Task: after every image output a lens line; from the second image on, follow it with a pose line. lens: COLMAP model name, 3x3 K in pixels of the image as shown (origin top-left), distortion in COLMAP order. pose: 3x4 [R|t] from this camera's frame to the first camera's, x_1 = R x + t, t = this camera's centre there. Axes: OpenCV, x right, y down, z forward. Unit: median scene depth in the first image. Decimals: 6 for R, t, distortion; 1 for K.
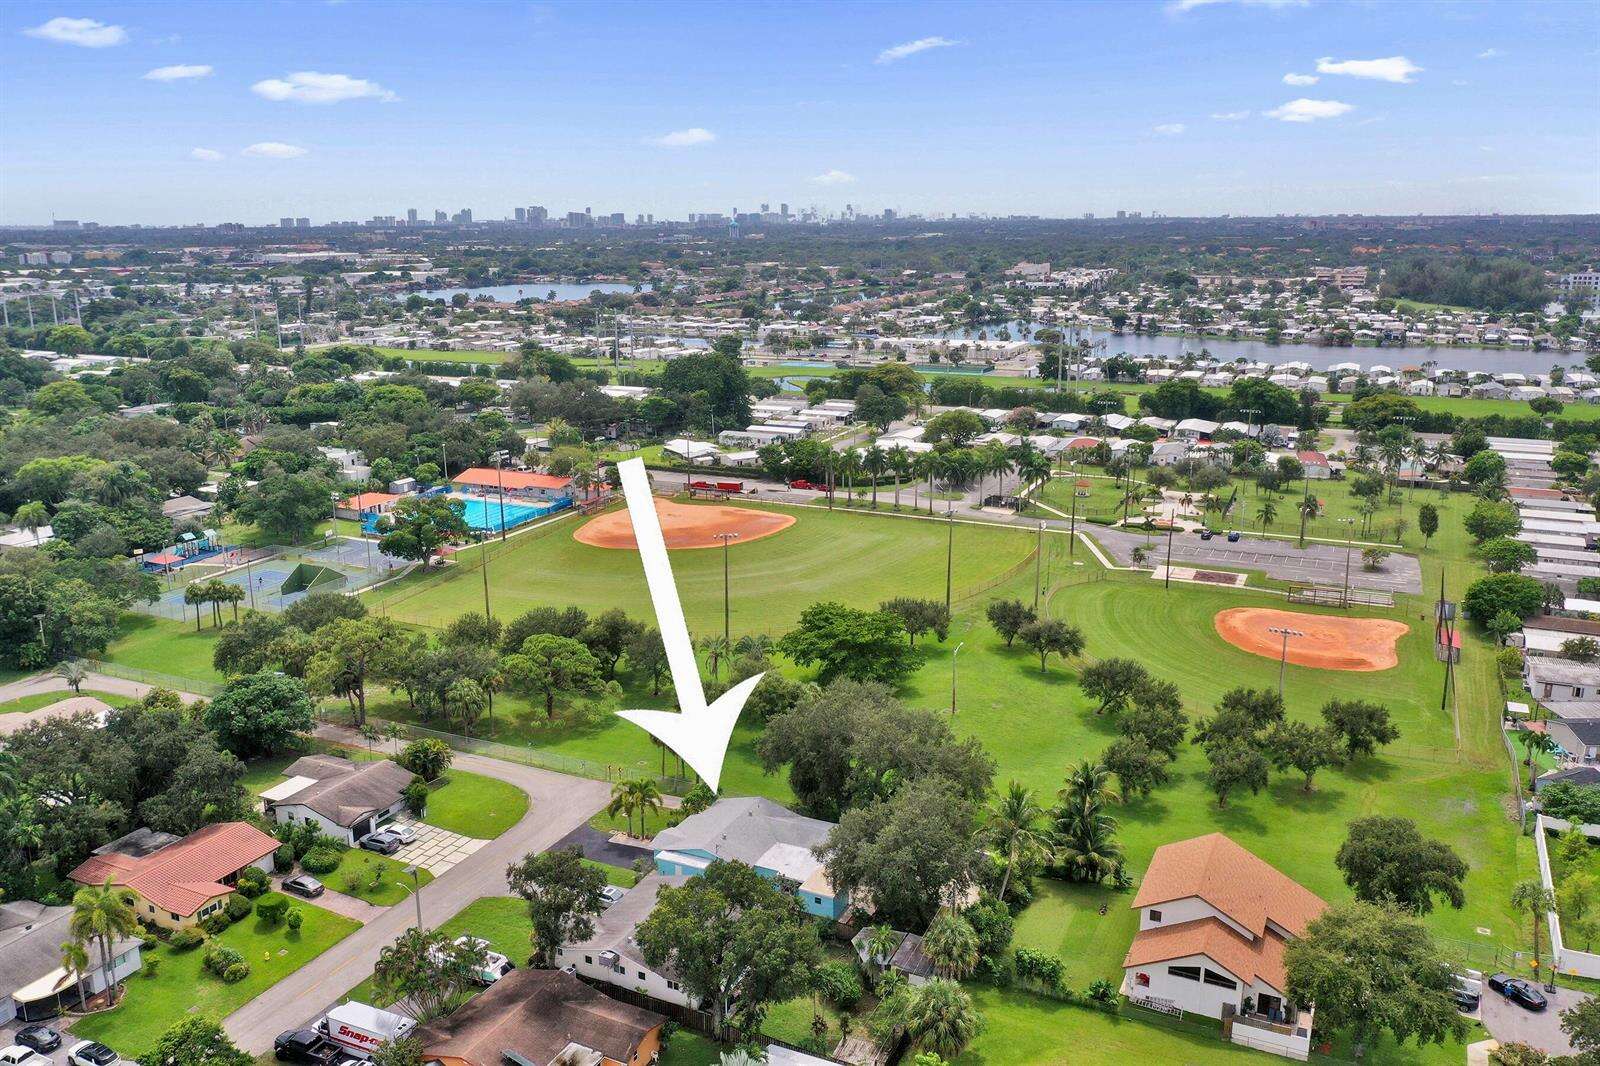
lens RADIAL K [[1242.4, 0, 800.0], [0, 1242.4, 533.0], [0, 0, 1]] dist [0.006232, -0.001351]
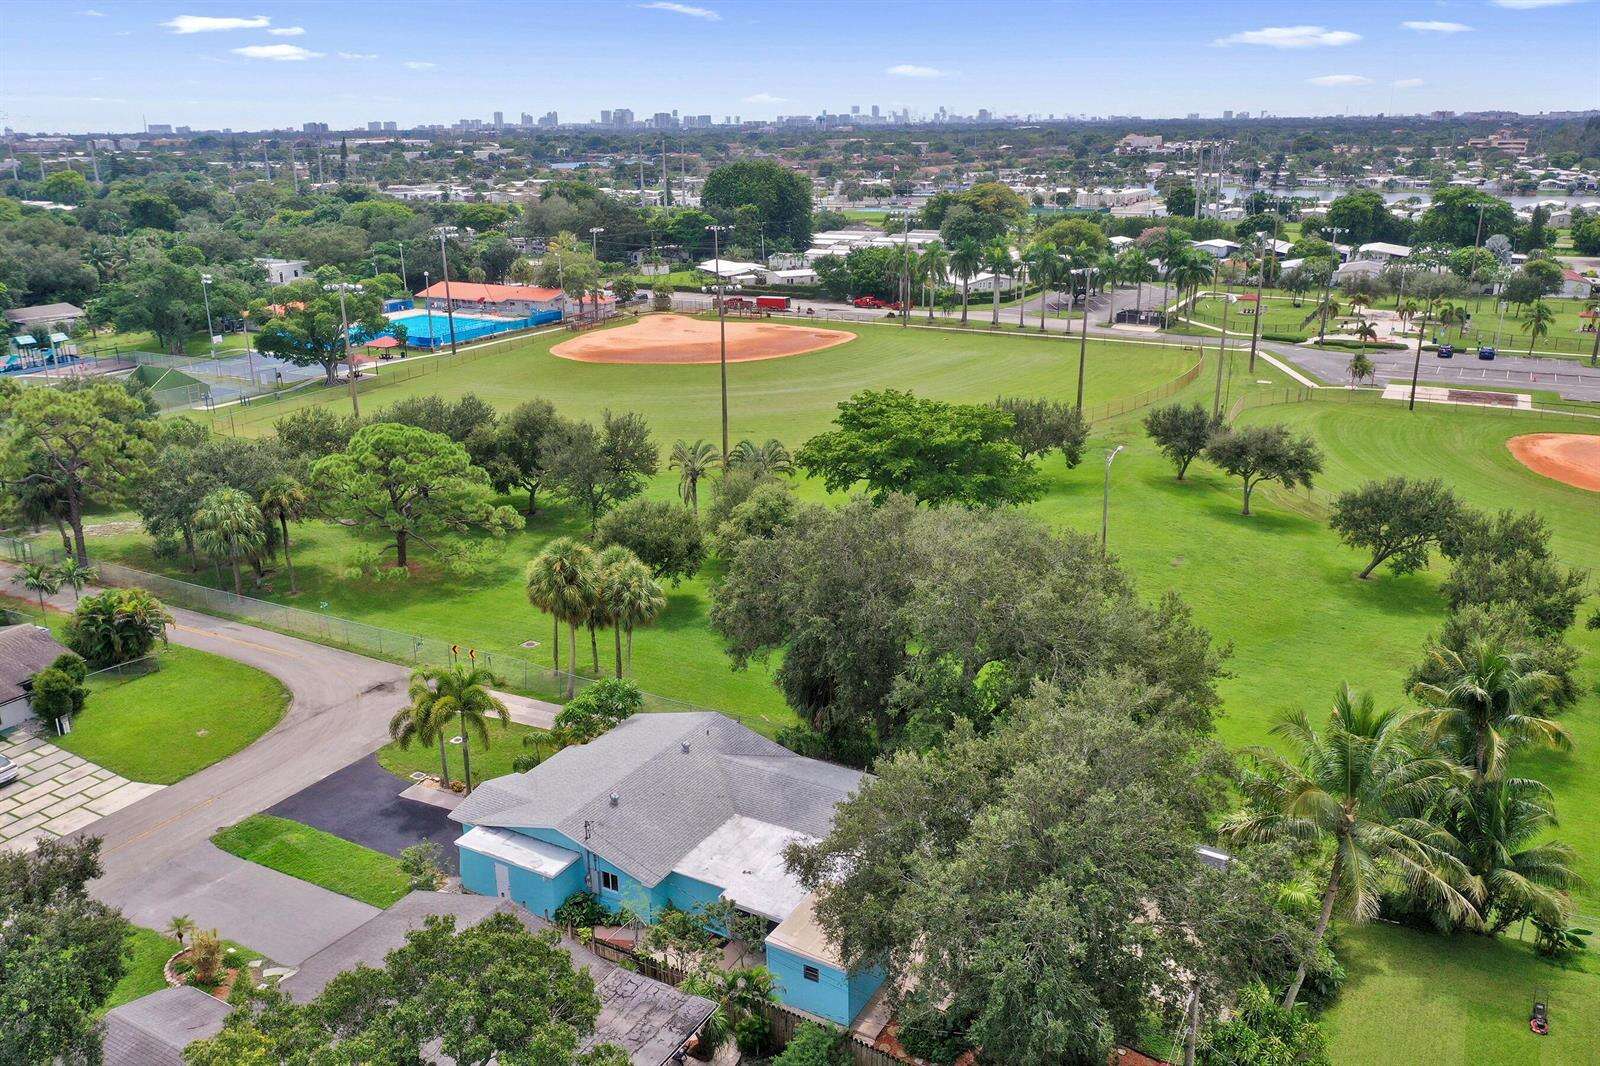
lens RADIAL K [[1247.2, 0, 800.0], [0, 1247.2, 533.0], [0, 0, 1]] dist [-0.003911, 0.002458]
pose [[0.997555, 0.014865, -0.068291, 0.023602], [-0.010021, 0.997444, 0.070741, 0.081605], [0.069168, -0.069884, 0.995154, 0.394935]]
